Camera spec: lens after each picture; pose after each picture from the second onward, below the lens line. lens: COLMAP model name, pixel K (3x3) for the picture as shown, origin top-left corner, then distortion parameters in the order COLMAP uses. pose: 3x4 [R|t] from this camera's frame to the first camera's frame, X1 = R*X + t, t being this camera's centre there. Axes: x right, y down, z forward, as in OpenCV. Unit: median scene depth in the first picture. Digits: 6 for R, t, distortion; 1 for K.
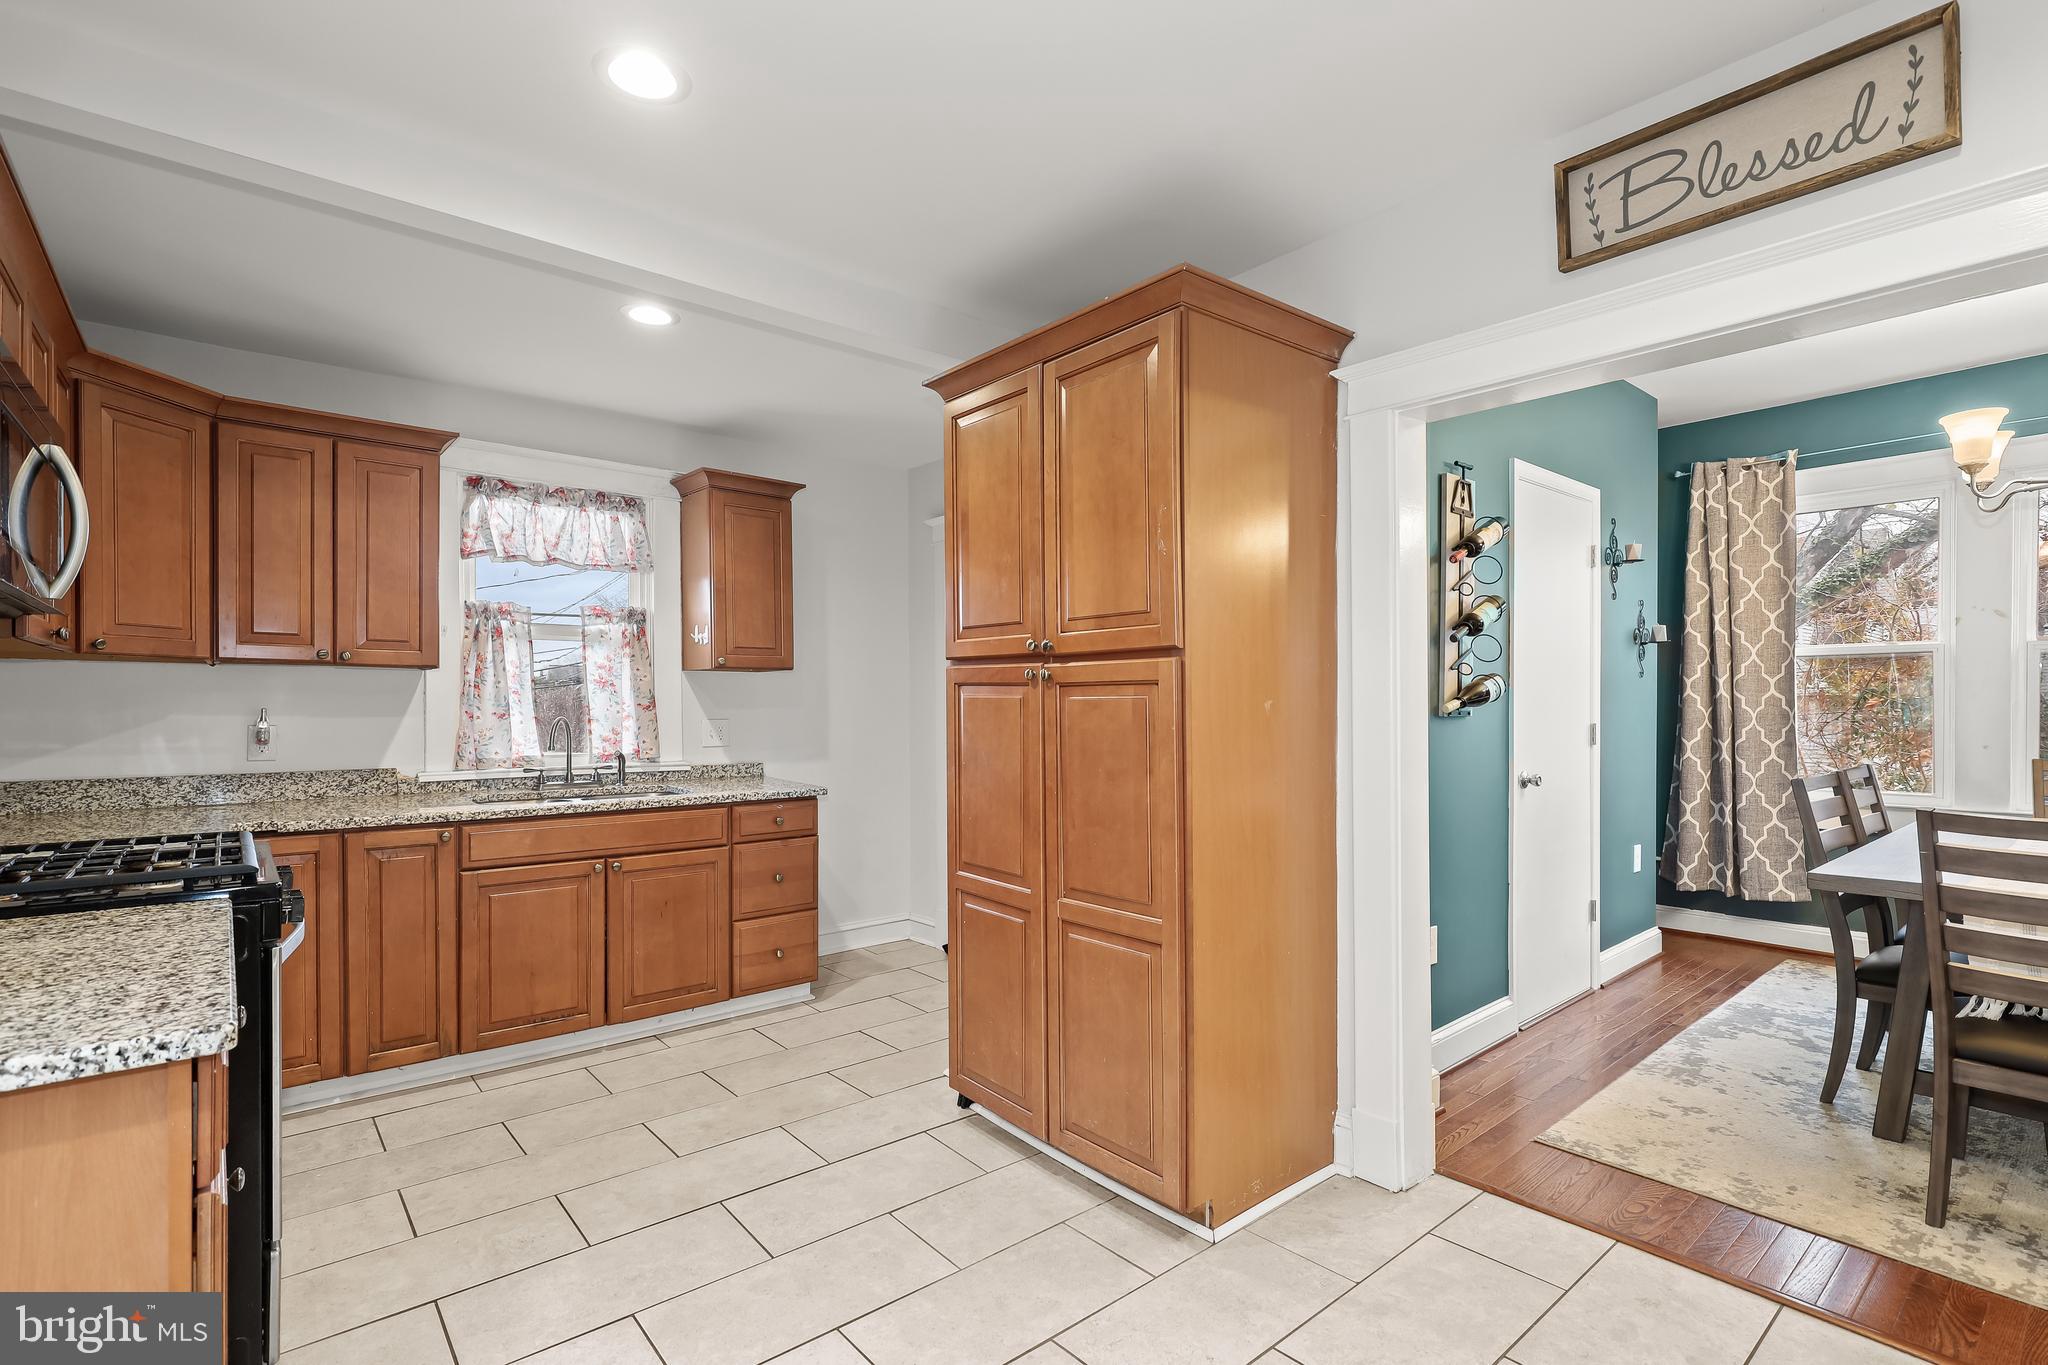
lens RADIAL K [[955.2, 0, 1044.2], [0, 955.2, 714.2], [0, 0, 1]] dist [-0.005525, -0.000046]
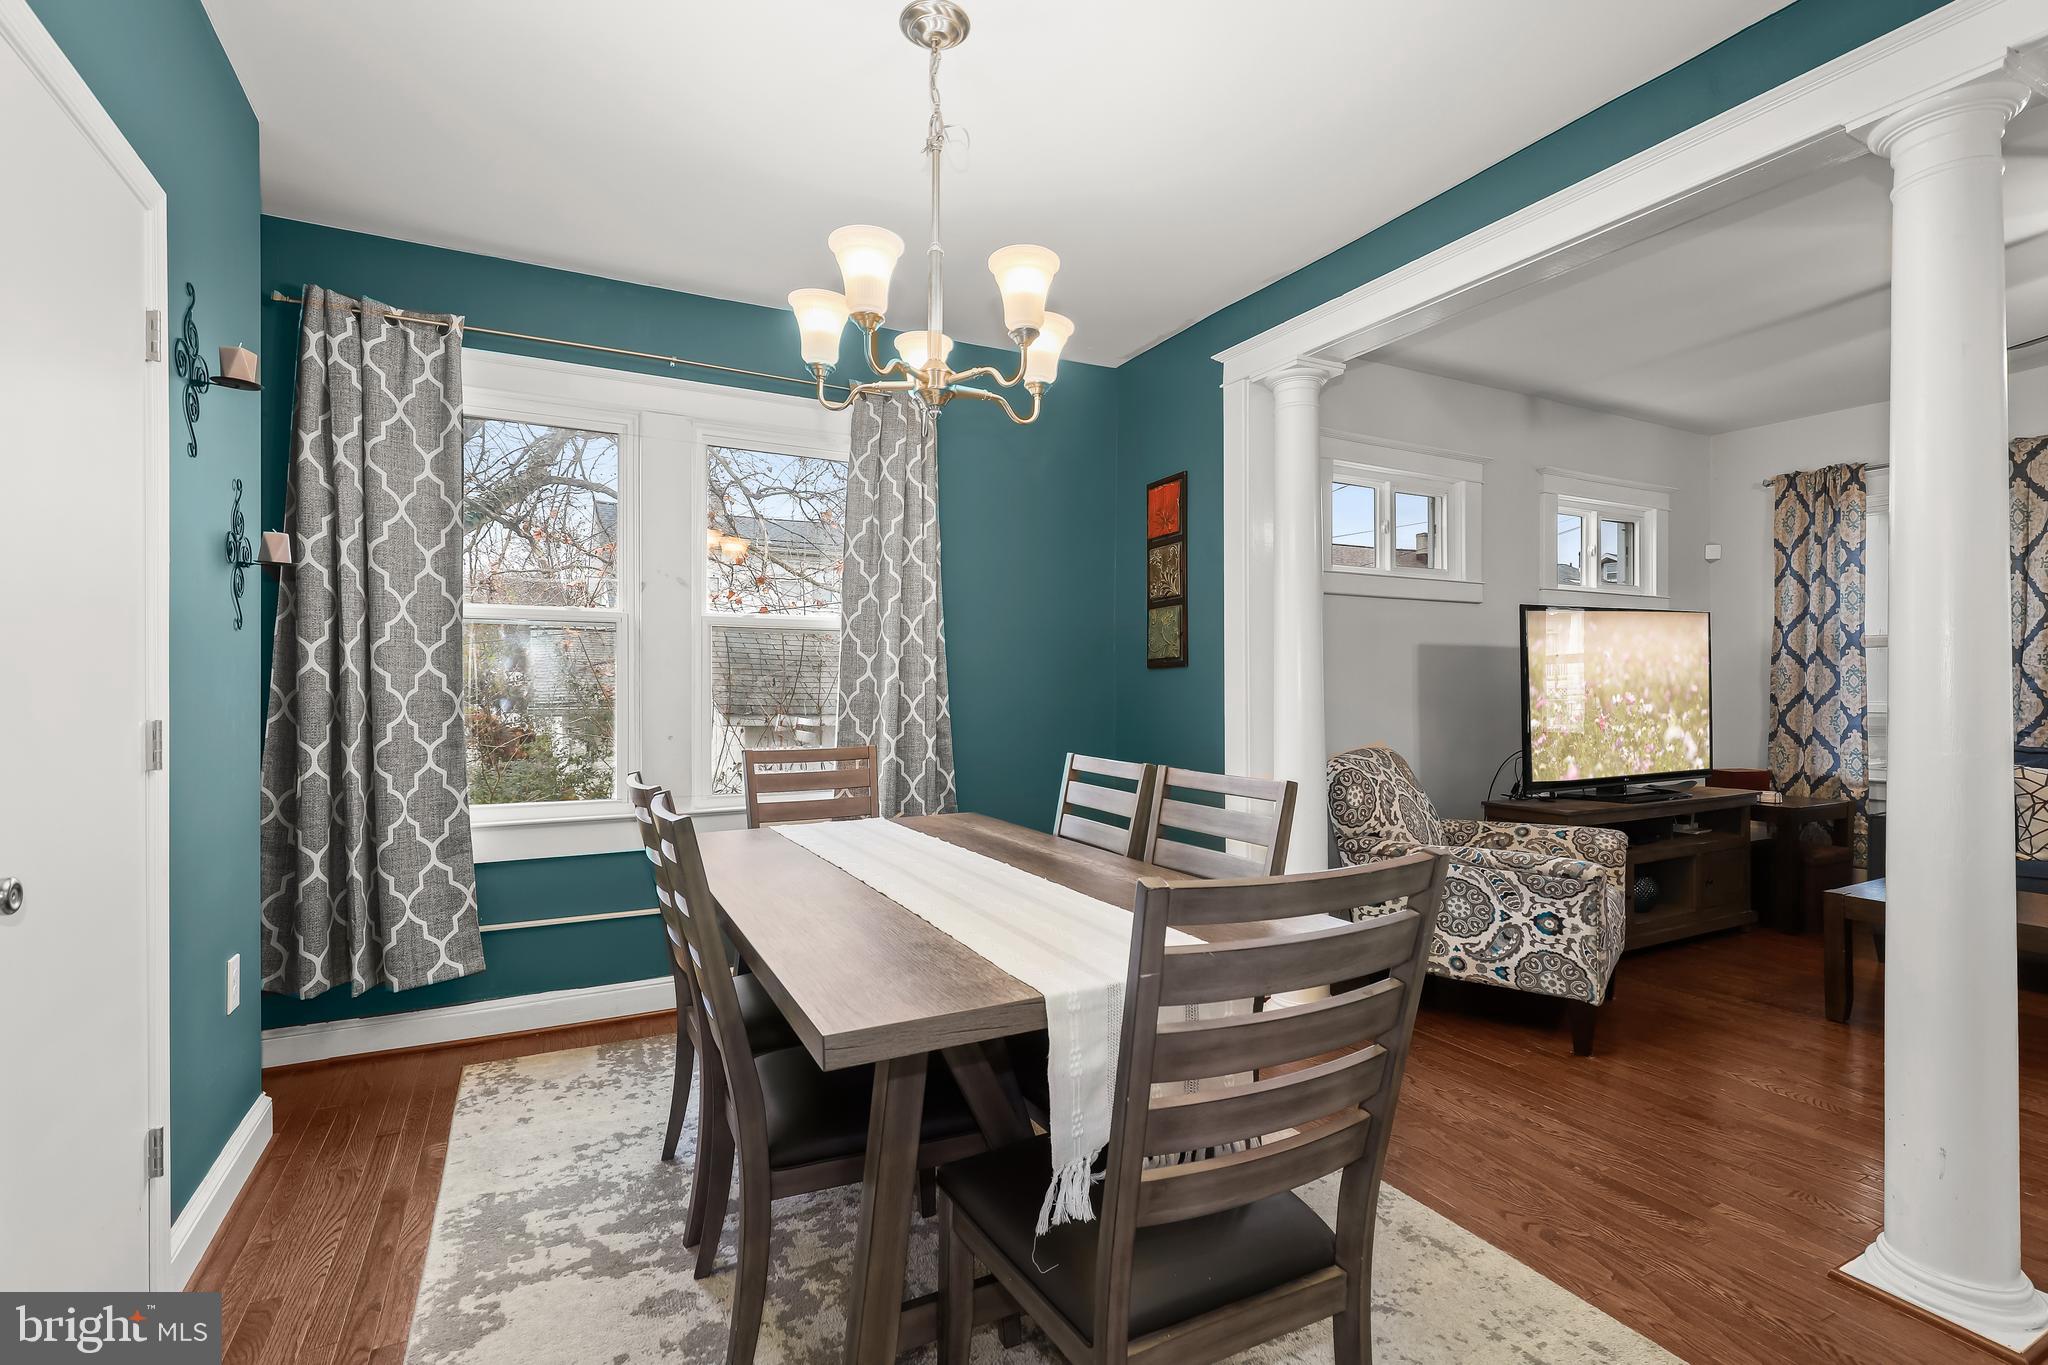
lens RADIAL K [[955.2, 0, 1025.5], [0, 955.2, 688.0], [0, 0, 1]] dist [-0.005525, -0.000046]
pose [[0.222763, 0.010108, 0.974820, 0.259489], [0.010721, 0.999860, -0.012818, 0.005199], [-0.974814, 0.013307, 0.222624, 0.555609]]
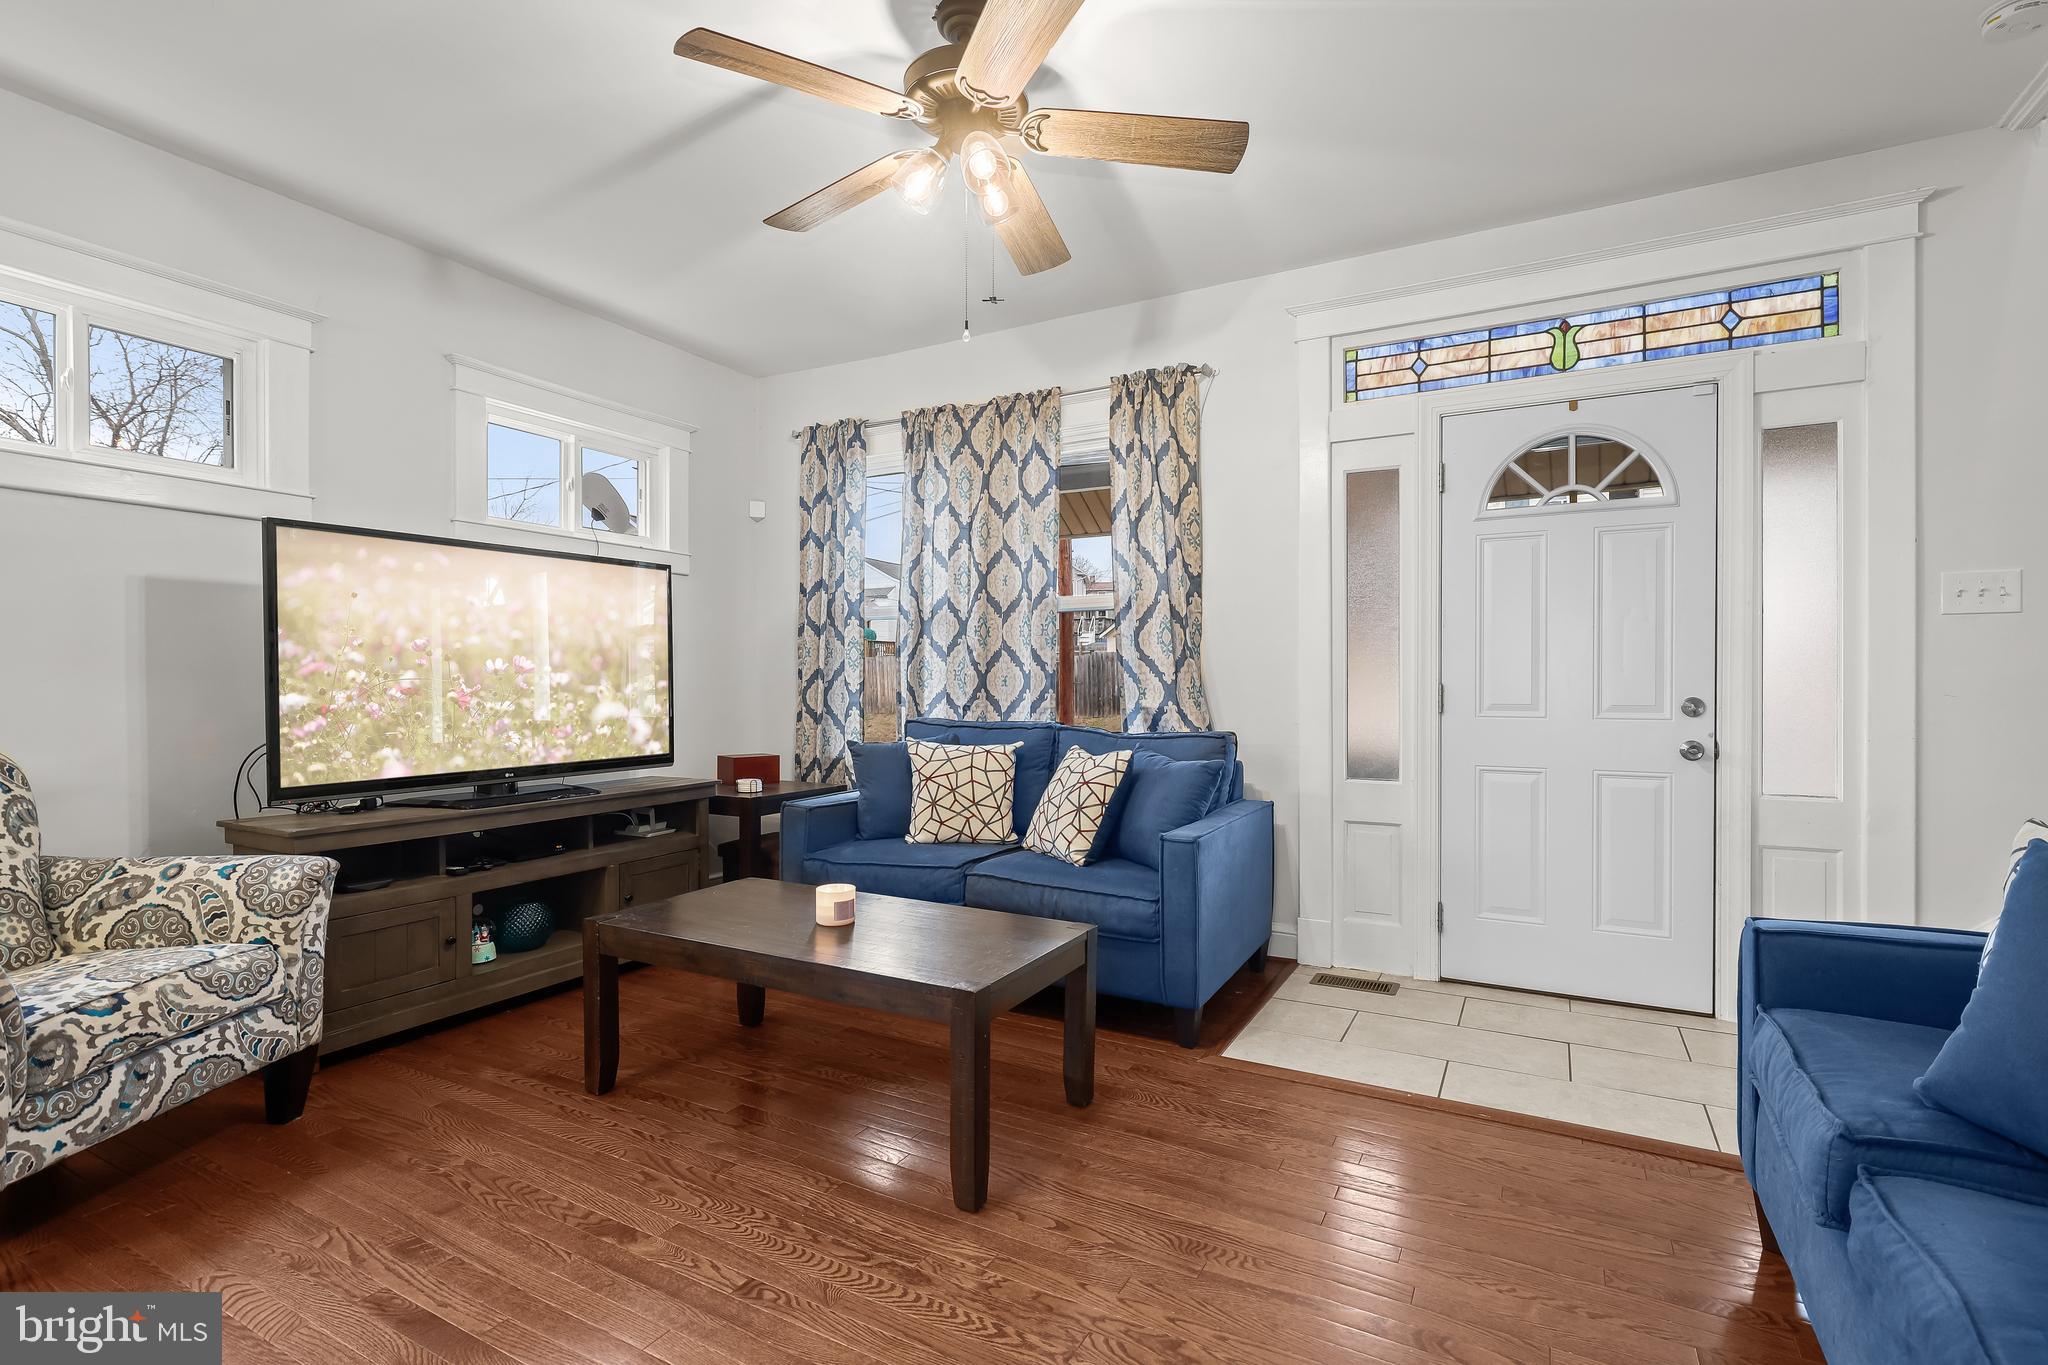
lens RADIAL K [[955.2, 0, 1013.8], [0, 955.2, 684.7], [0, 0, 1]] dist [-0.005525, -0.000046]
pose [[-0.342428, 0.006304, 0.939523, 0.579435], [0.014760, 0.999890, -0.001330, 0.034647], [-0.939428, 0.013412, -0.342483, -0.037168]]
